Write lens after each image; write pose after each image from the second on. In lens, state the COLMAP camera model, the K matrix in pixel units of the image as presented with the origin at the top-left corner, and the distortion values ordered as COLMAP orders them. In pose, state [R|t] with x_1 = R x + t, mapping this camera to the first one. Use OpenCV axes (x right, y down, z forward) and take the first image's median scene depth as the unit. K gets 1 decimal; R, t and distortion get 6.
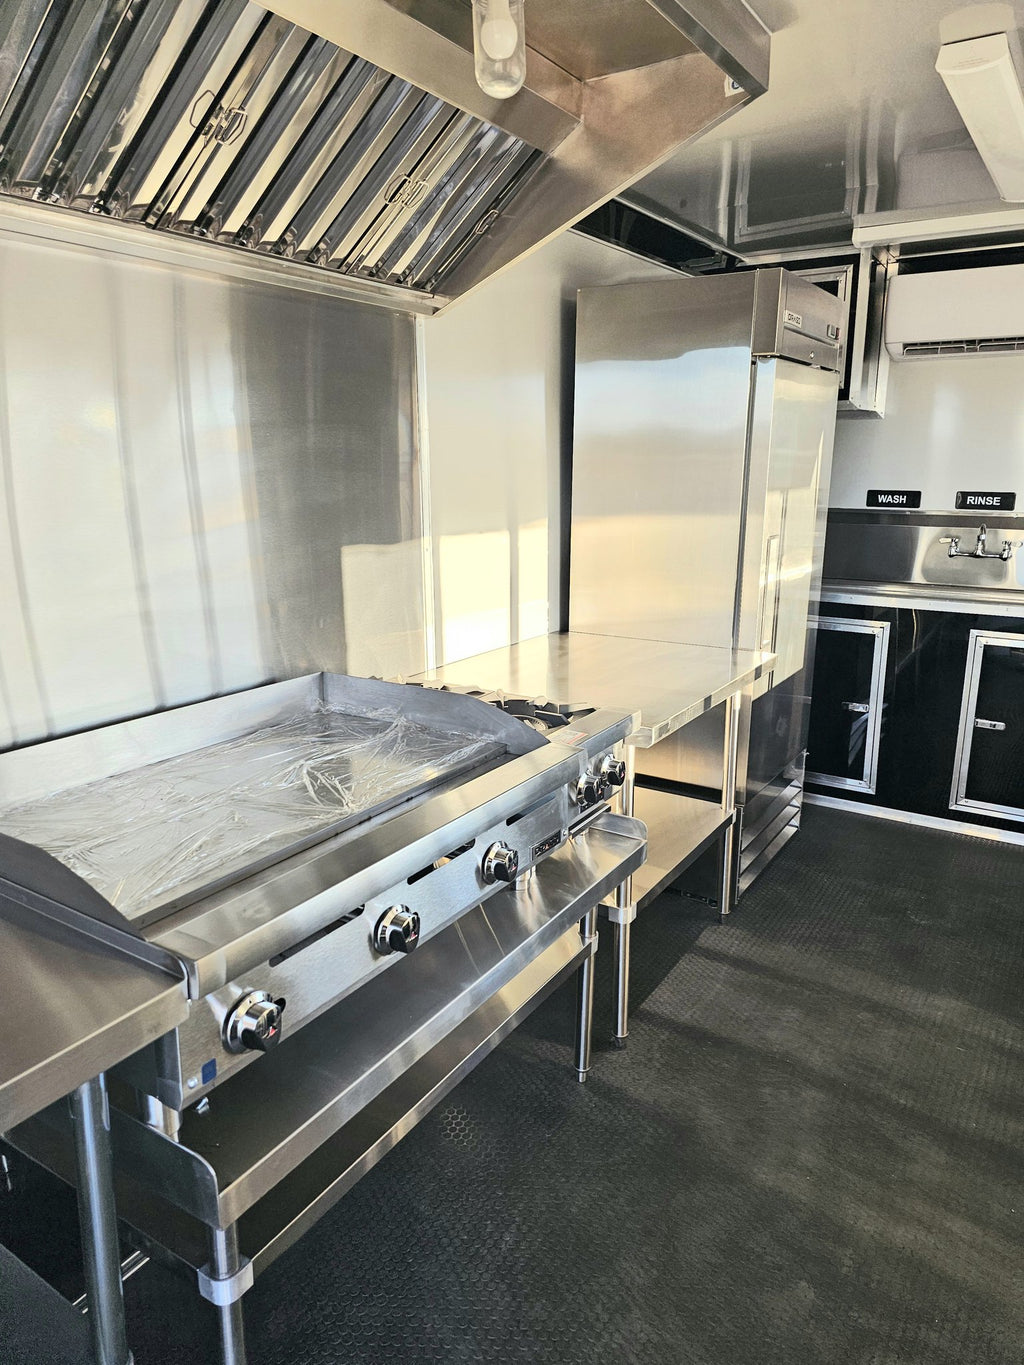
lens RADIAL K [[926.9, 0, 527.0], [0, 926.9, 666.7], [0, 0, 1]] dist [0.084420, -0.084051]
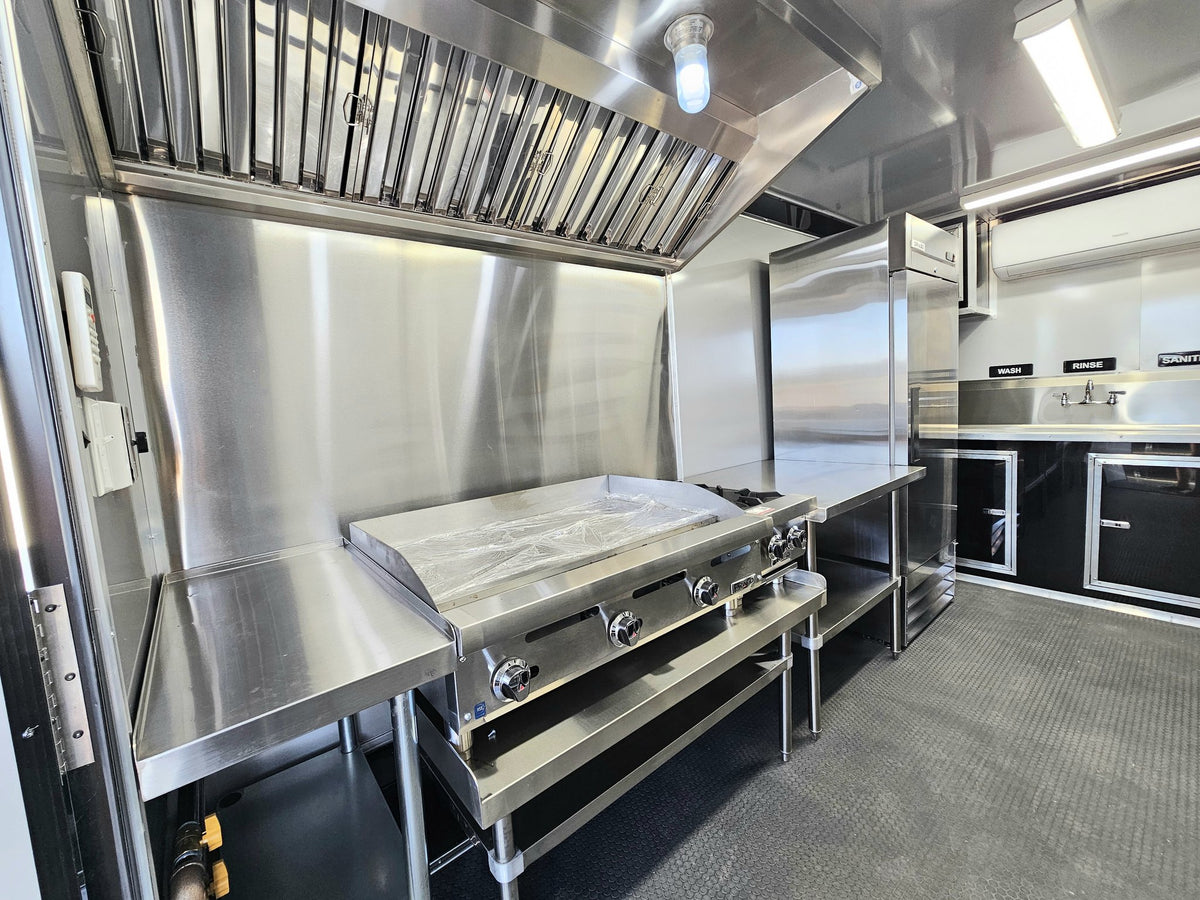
lens RADIAL K [[495.4, 0, 600.1], [0, 495.4, 444.9], [0, 0, 1]] dist [0.000340, 0.000412]
pose [[0.946081, -0.038601, -0.321621, 0.047013], [-0.000964, 0.992535, -0.121959, 0.051611], [0.323928, 0.115694, 0.938981, 0.131431]]
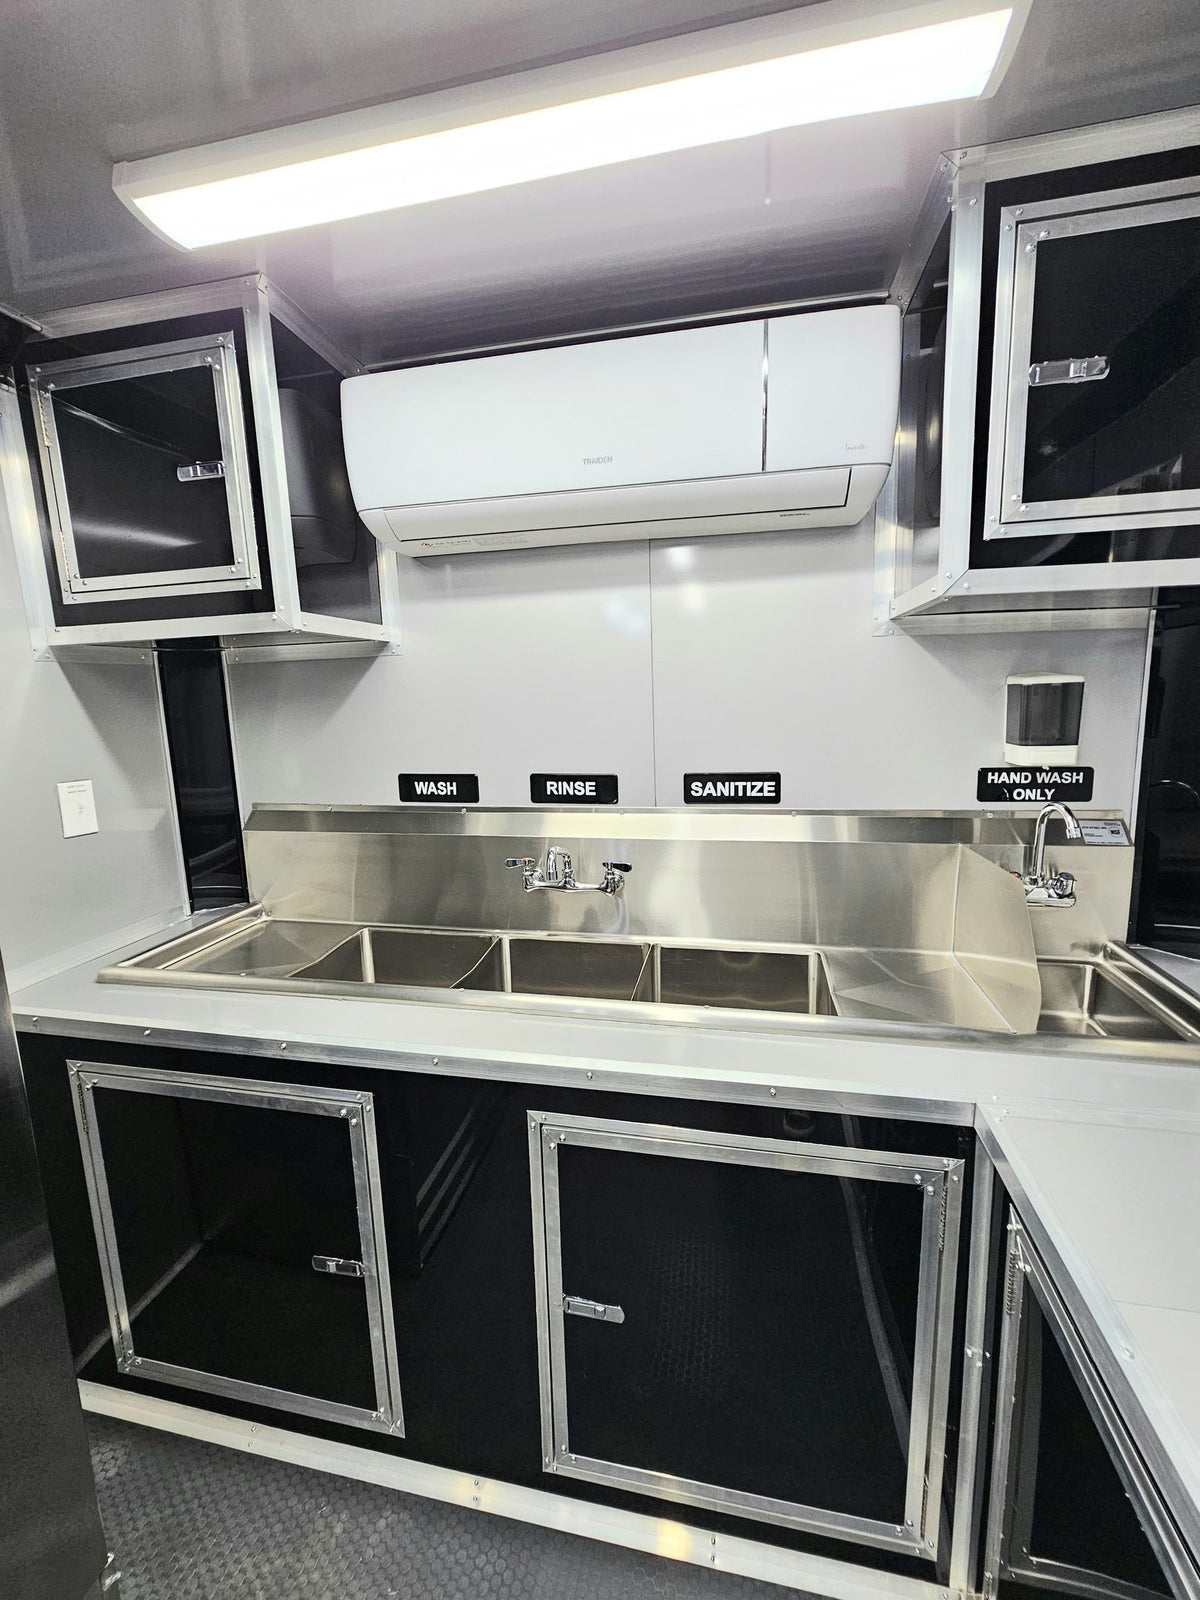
lens RADIAL K [[660.6, 0, 600.0], [0, 660.6, 800.0], [0, 0, 1]] dist [0.000340, 0.000412]
pose [[0.941672, -0.078984, 0.327131, 0.579990], [0.104795, 0.992558, -0.062014, -0.224041], [-0.319799, 0.092678, 0.942942, 0.961689]]
